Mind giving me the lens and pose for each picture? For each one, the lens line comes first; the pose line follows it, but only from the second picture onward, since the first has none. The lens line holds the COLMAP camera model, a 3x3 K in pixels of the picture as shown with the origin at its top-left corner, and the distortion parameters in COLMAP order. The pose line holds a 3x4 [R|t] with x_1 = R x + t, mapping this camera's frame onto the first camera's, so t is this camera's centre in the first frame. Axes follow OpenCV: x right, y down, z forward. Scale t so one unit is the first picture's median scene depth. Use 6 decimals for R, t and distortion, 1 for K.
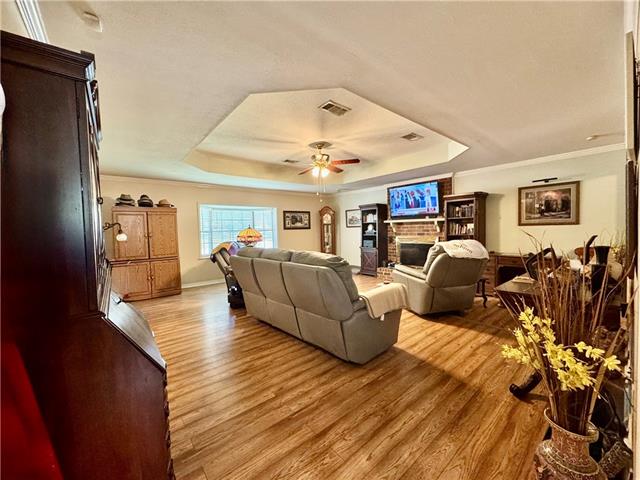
lens RADIAL K [[254.7, 0, 320.6], [0, 254.7, 238.7], [0, 0, 1]] dist [-0.001797, 0.000387]
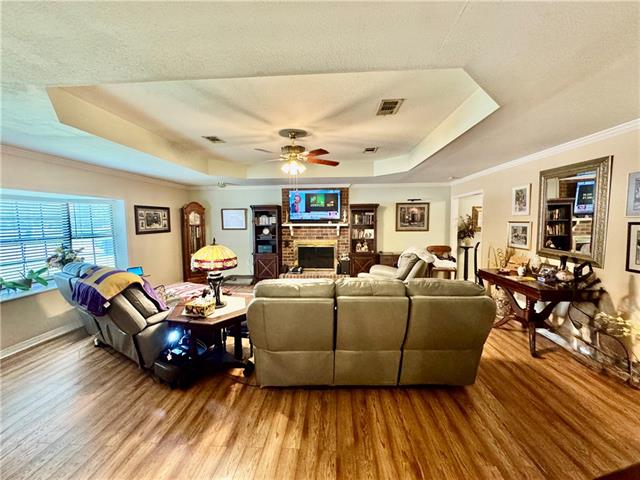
lens RADIAL K [[254.7, 0, 318.5], [0, 254.7, 240.2], [0, 0, 1]] dist [-0.001797, 0.000387]
pose [[0.692118, -0.040503, 0.720647, -0.387046], [0.017831, 0.999079, 0.039027, -0.051593], [-0.721564, -0.014161, 0.692203, 0.293793]]
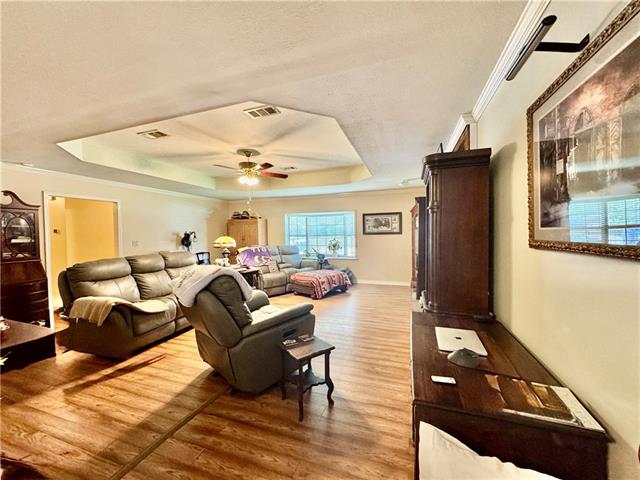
lens RADIAL K [[254.7, 0, 317.9], [0, 254.7, 236.9], [0, 0, 1]] dist [-0.001797, 0.000387]
pose [[0.515053, 0.029276, -0.856658, 0.721753], [-0.031075, 0.999397, 0.015471, -0.048843], [0.856595, 0.018653, 0.515653, 0.535845]]
